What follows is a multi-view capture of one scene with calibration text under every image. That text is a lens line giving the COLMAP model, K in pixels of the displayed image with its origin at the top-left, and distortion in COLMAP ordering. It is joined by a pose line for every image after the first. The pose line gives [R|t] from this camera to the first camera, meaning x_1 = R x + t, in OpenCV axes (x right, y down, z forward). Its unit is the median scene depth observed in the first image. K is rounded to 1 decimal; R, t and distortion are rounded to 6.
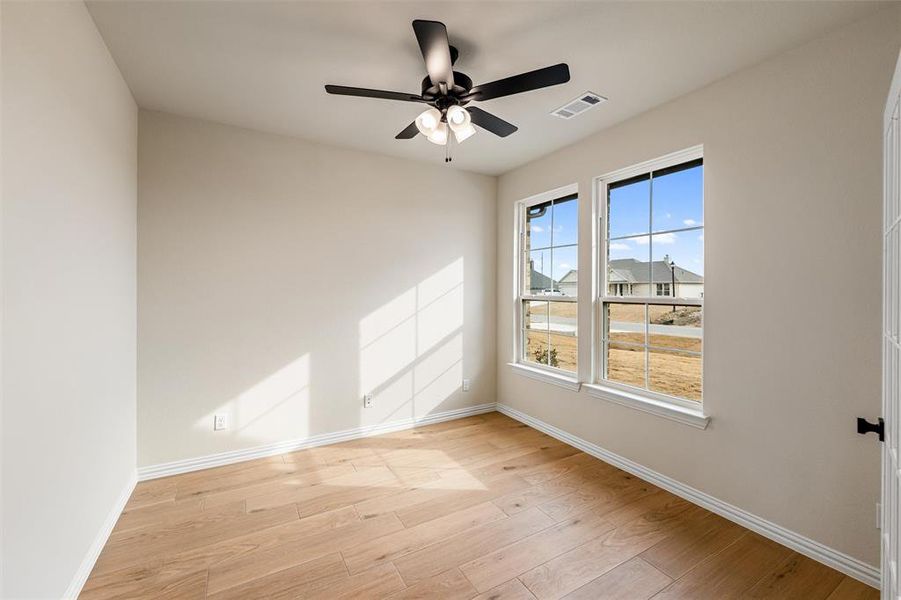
lens RADIAL K [[365.3, 0, 448.9], [0, 365.3, 294.7], [0, 0, 1]] dist [0.003615, -0.002847]
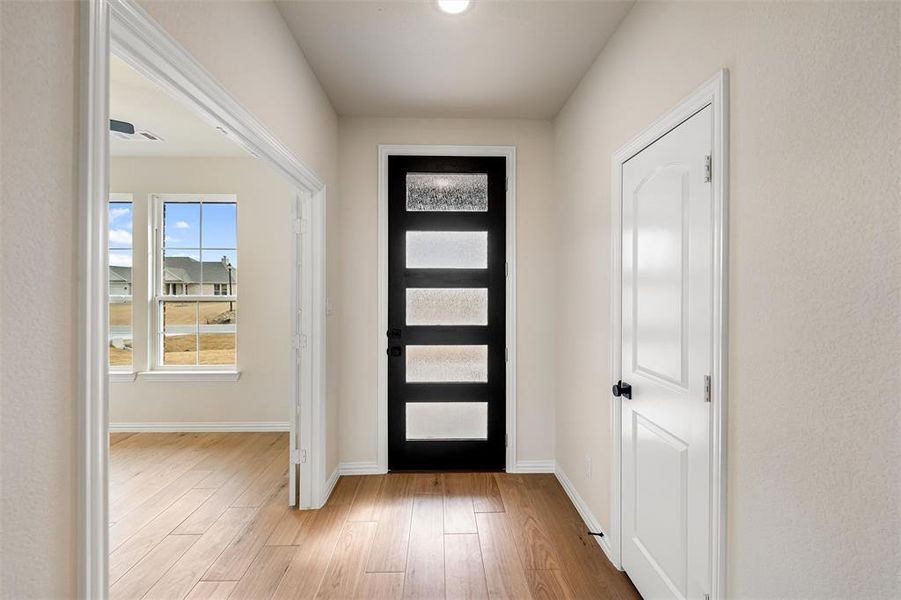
lens RADIAL K [[365.3, 0, 445.8], [0, 365.3, 294.8], [0, 0, 1]] dist [0.003615, -0.002847]
pose [[0.471916, -0.001456, 0.881643, -0.180974], [0.001681, 0.999998, 0.000752, 0.001417], [-0.881642, 0.001127, 0.471917, -0.370309]]
